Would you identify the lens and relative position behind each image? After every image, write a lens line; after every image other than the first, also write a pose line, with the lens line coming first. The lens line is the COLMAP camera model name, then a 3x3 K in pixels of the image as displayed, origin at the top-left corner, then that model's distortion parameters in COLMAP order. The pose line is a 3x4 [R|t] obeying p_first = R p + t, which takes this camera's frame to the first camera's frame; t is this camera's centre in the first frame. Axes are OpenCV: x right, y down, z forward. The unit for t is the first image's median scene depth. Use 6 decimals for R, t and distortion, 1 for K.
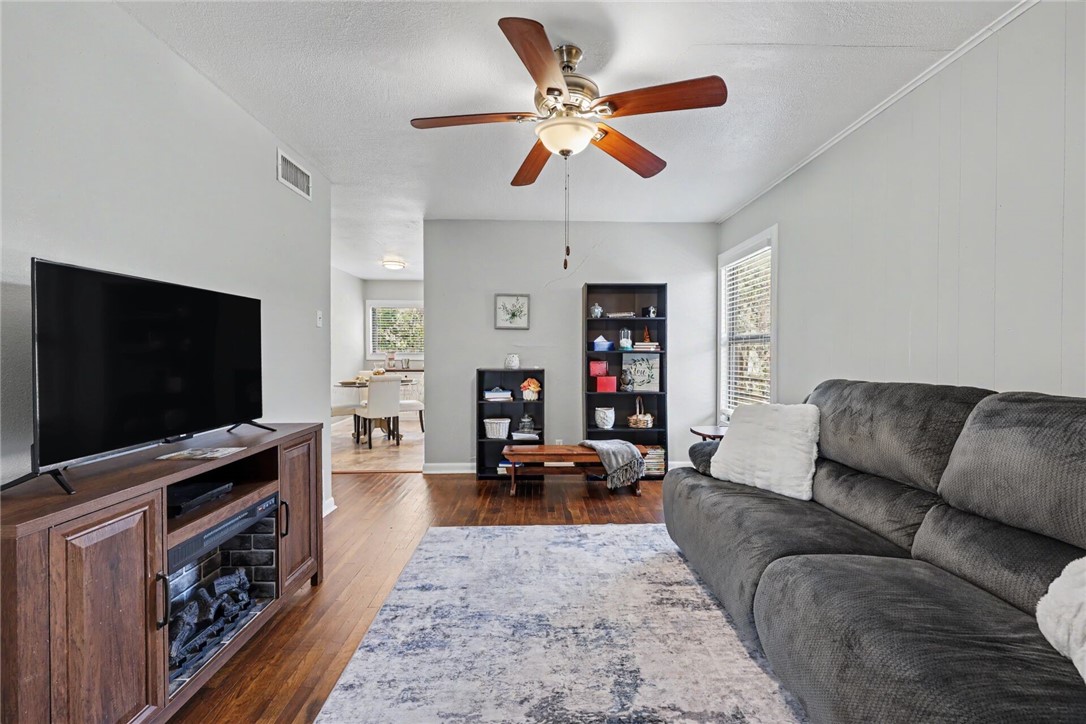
lens RADIAL K [[448.8, 0, 545.5], [0, 448.8, 358.6], [0, 0, 1]] dist [0.000166, 0.000097]
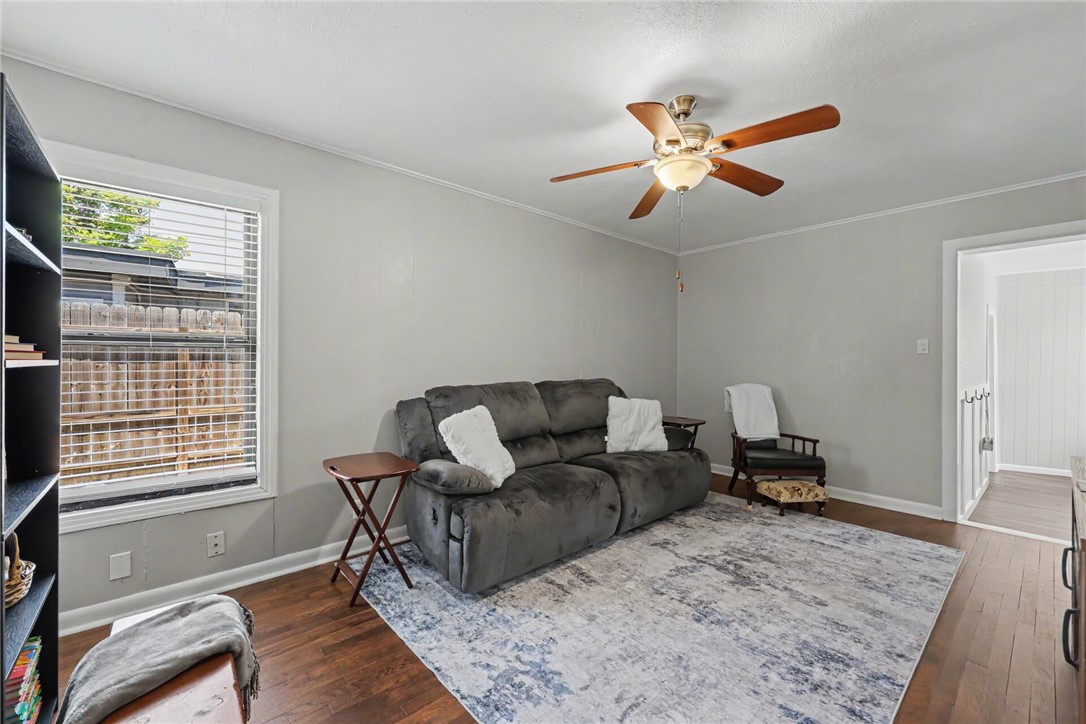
lens RADIAL K [[446.2, 0, 543.0], [0, 446.2, 362.0], [0, 0, 1]] dist [0.001319, 0.000373]
pose [[-0.640517, 0.003474, 0.767936, -0.593594], [0.009737, 0.999946, 0.003598, -0.033162], [-0.767882, 0.009783, -0.640517, 1.973715]]
